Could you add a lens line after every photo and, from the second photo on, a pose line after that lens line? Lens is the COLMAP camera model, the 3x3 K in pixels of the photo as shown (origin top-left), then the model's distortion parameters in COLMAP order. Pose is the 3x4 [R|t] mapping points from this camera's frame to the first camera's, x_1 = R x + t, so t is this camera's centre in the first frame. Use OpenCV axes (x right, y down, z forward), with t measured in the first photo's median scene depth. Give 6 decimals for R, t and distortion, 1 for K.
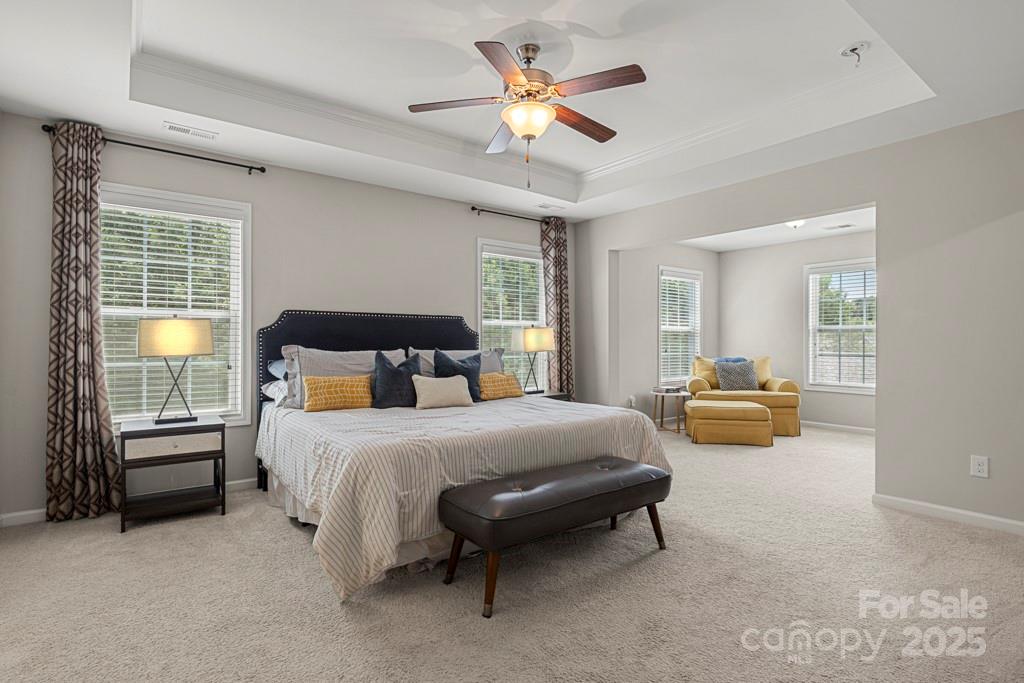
lens RADIAL K [[515.4, 0, 512.4], [0, 515.4, 343.8], [0, 0, 1]] dist [-0.005045, -0.000447]
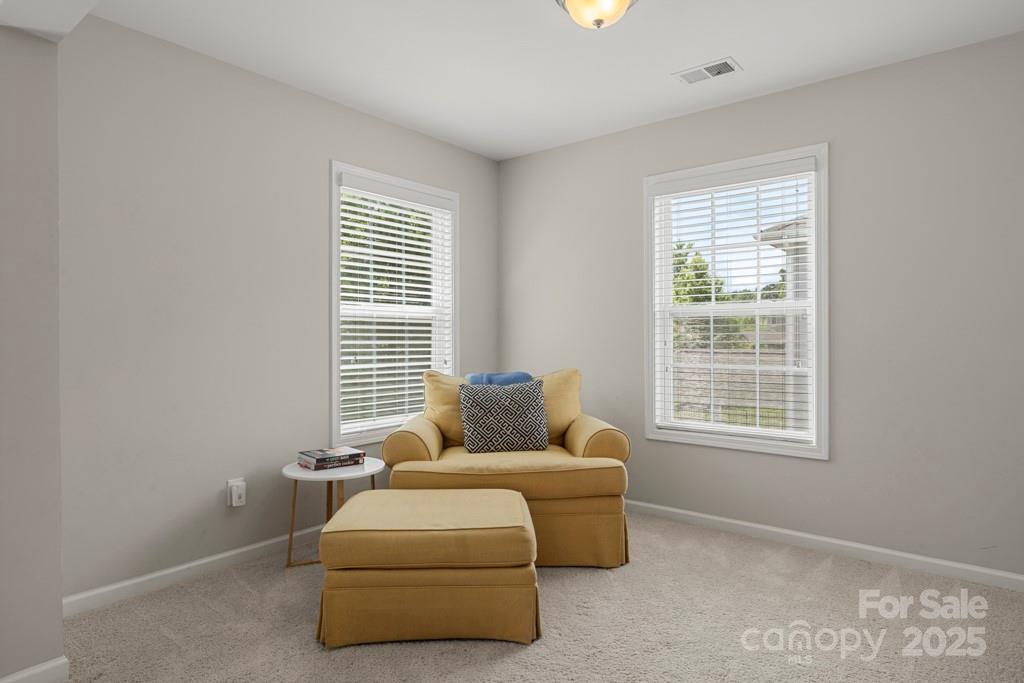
lens RADIAL K [[587.0, 0, 514.3], [0, 587.0, 343.7], [0, 0, 1]] dist [-0.004903, -0.000299]
pose [[0.972196, -0.007214, 0.234056, 0.321644], [0.006236, 0.999968, 0.004919, -0.002277], [-0.234084, -0.003323, 0.972211, 0.499509]]
